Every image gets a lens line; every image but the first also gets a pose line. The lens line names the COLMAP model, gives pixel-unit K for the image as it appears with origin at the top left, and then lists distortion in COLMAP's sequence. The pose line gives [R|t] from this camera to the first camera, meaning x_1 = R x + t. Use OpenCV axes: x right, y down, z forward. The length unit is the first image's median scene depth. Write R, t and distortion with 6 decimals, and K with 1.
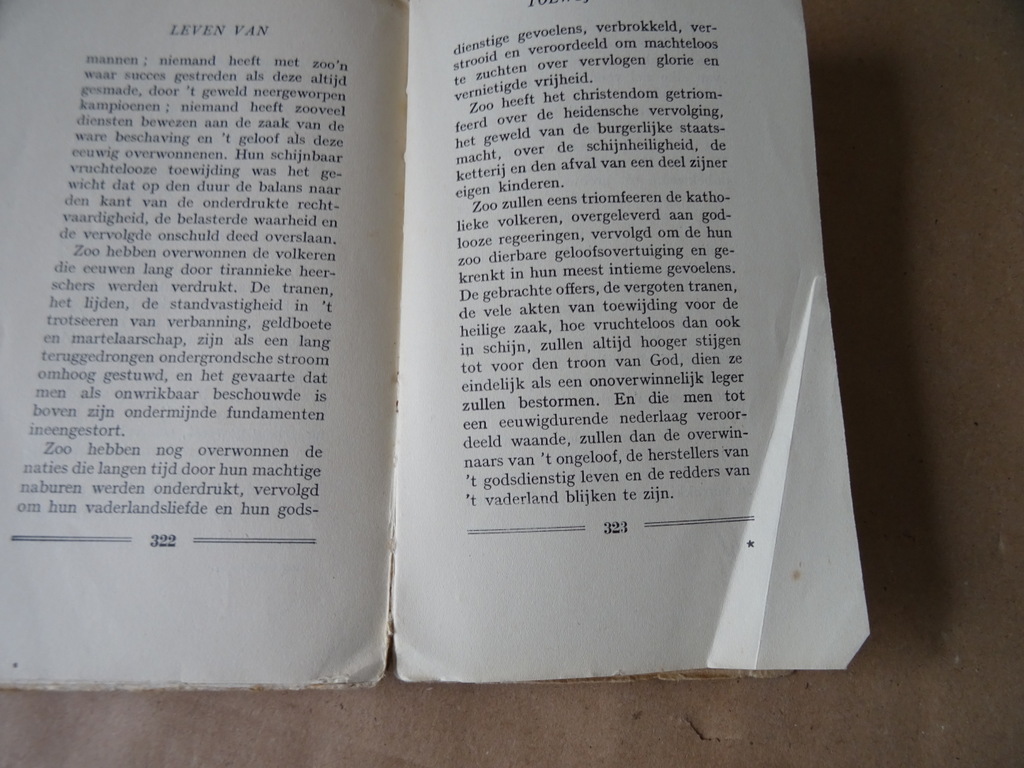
lens RADIAL K [[714.7, 0, 513.0], [0, 714.7, 335.1], [0, 0, 1]] dist [0.003072, -0.039842]
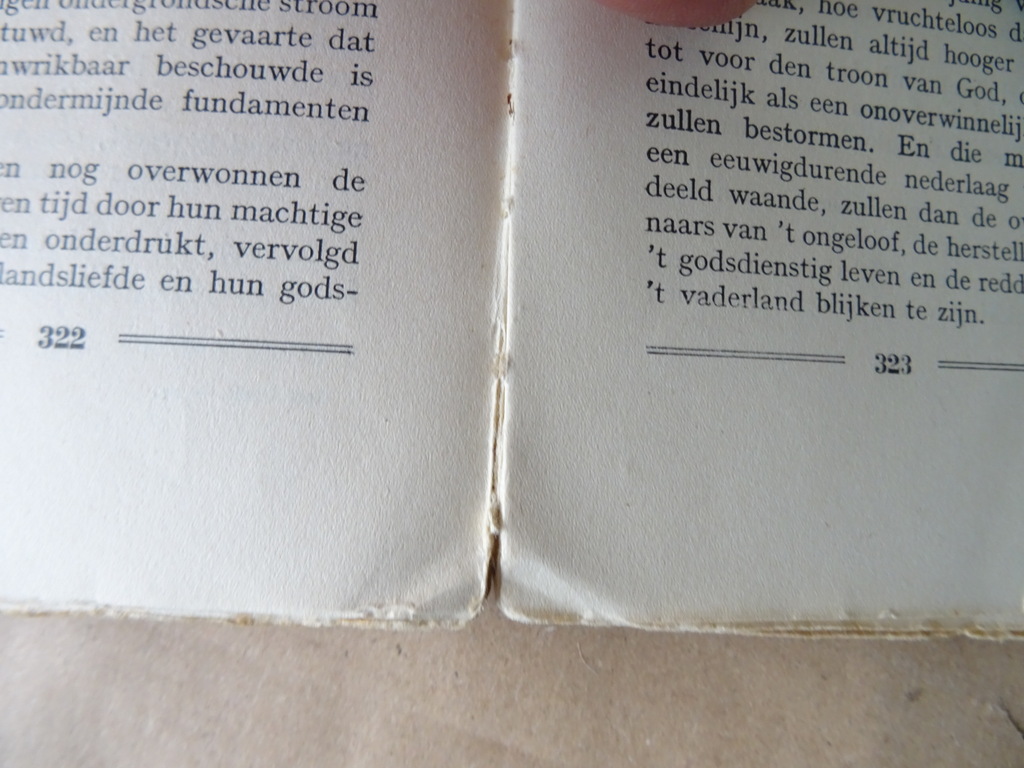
lens RADIAL K [[718.8, 0, 509.6], [0, 718.8, 338.5], [0, 0, 1]] dist [0.041239, -0.060417]
pose [[0.996514, 0.033262, -0.076504, -0.120568], [-0.023529, 0.991905, 0.124784, 0.205927], [0.080036, -0.122549, 0.989230, 0.481850]]
